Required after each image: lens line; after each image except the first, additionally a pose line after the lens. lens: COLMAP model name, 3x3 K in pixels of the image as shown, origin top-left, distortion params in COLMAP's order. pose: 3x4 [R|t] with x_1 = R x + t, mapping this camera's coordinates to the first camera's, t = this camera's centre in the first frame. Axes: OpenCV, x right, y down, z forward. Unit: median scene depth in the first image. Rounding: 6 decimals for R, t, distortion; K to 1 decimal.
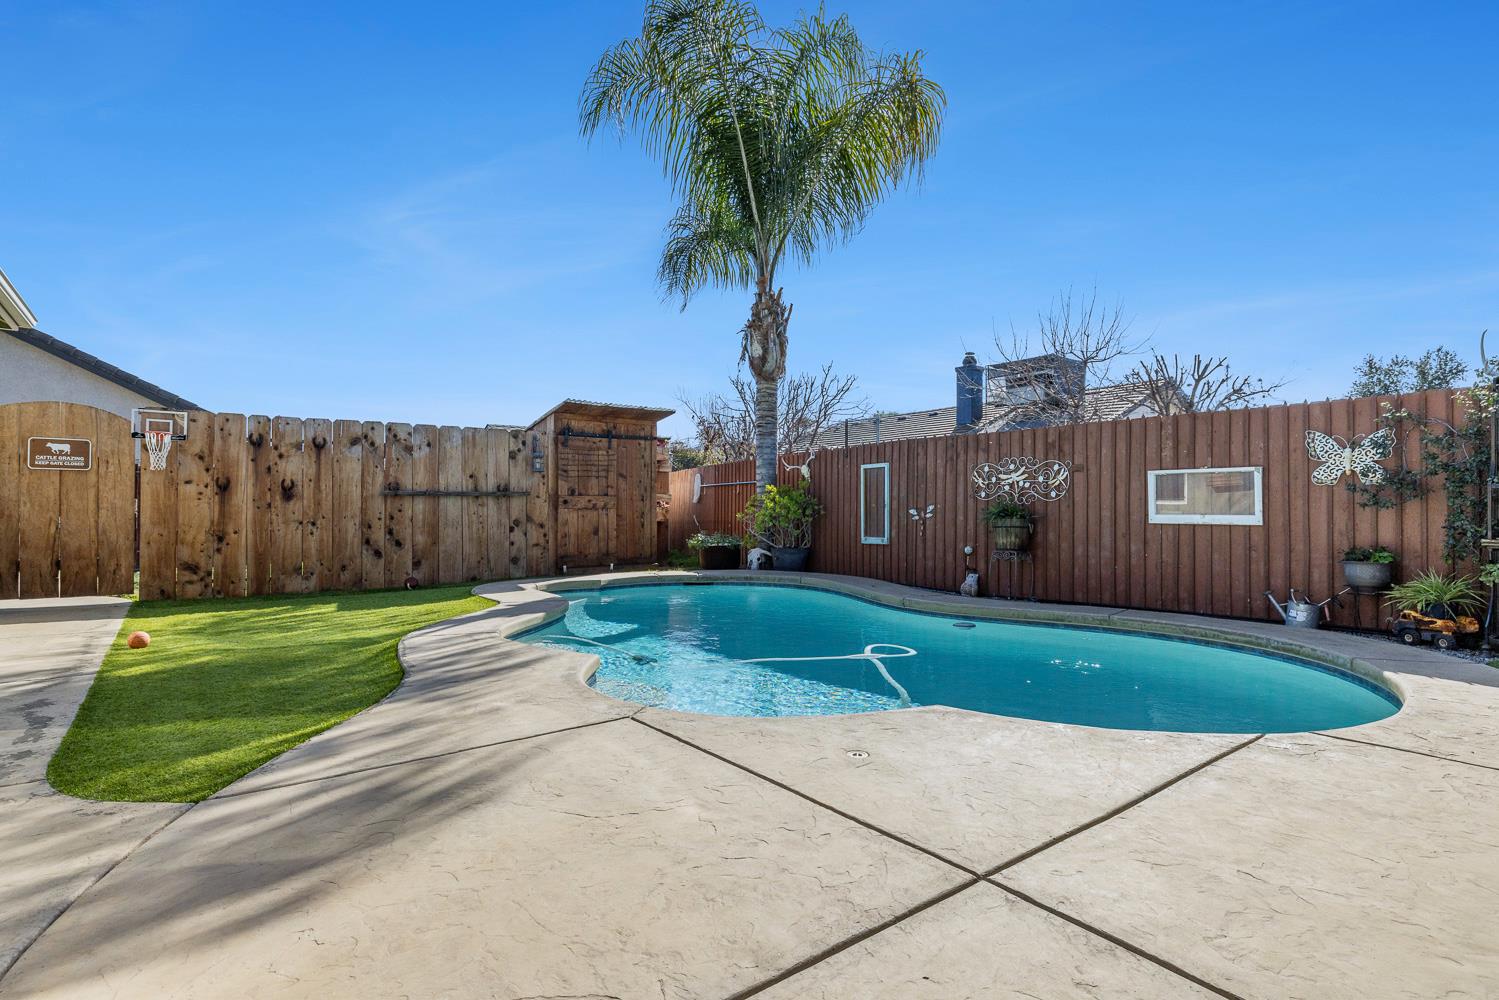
lens RADIAL K [[748.8, 0, 755.3], [0, 748.8, 497.4], [0, 0, 1]] dist [0.001202, -0.000472]
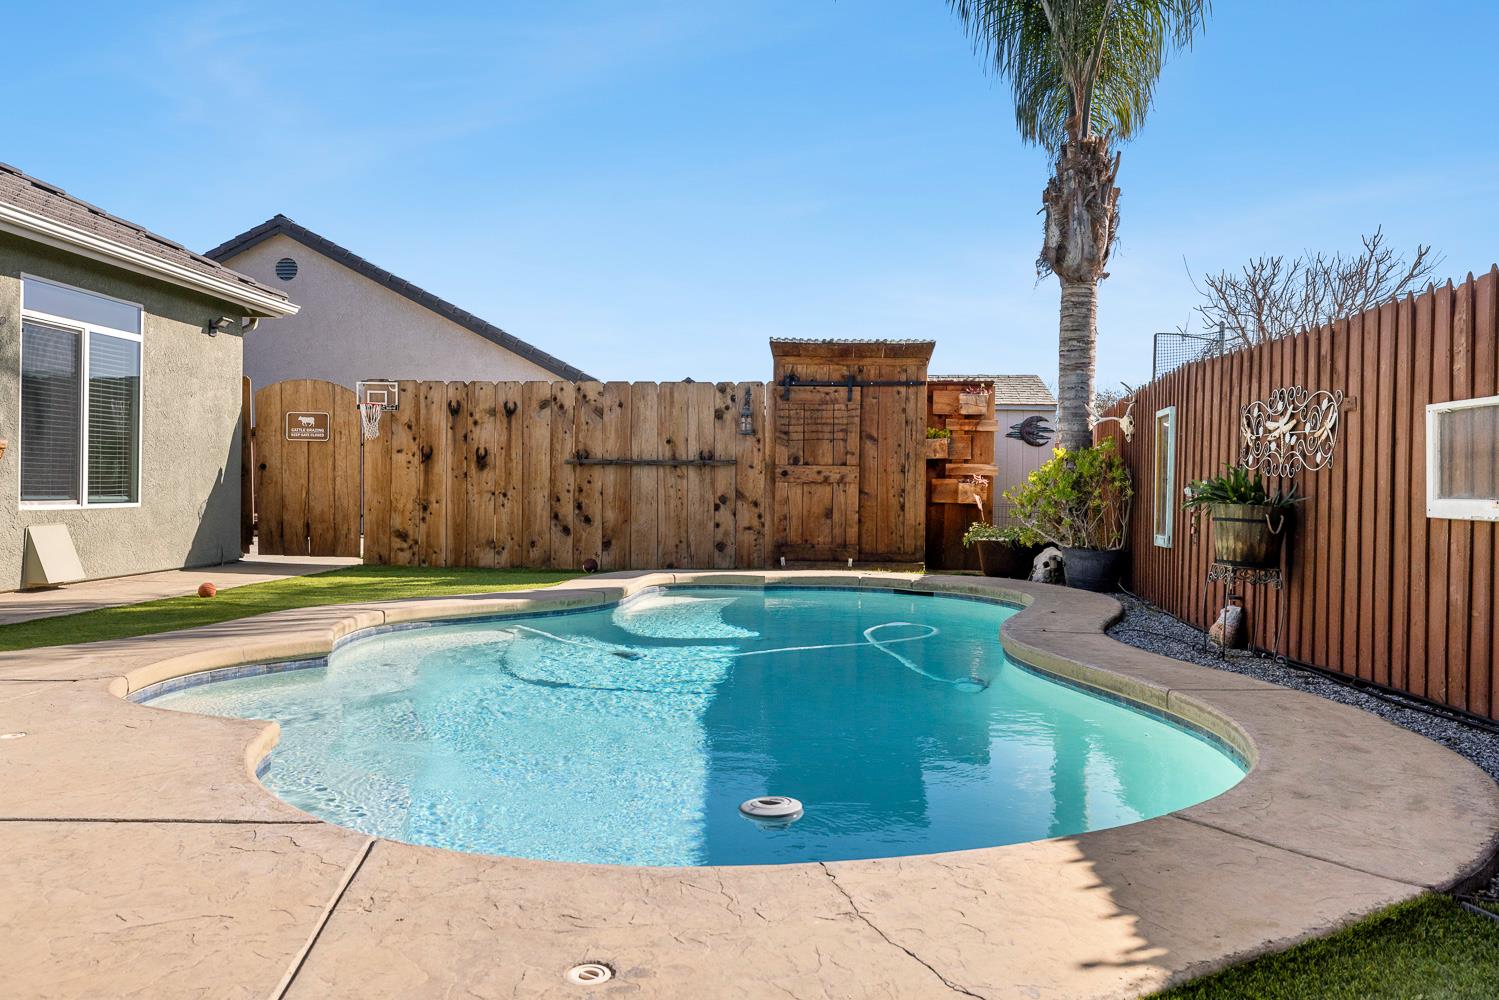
lens RADIAL K [[1065.6, 0, 756.0], [0, 1065.6, 501.0], [0, 0, 1]] dist [0.003043, 0.003241]
pose [[0.770750, 0.019858, -0.636828, 0.468709], [-0.004114, 0.999648, 0.026193, 0.006456], [0.637124, -0.017568, 0.770561, 0.167632]]
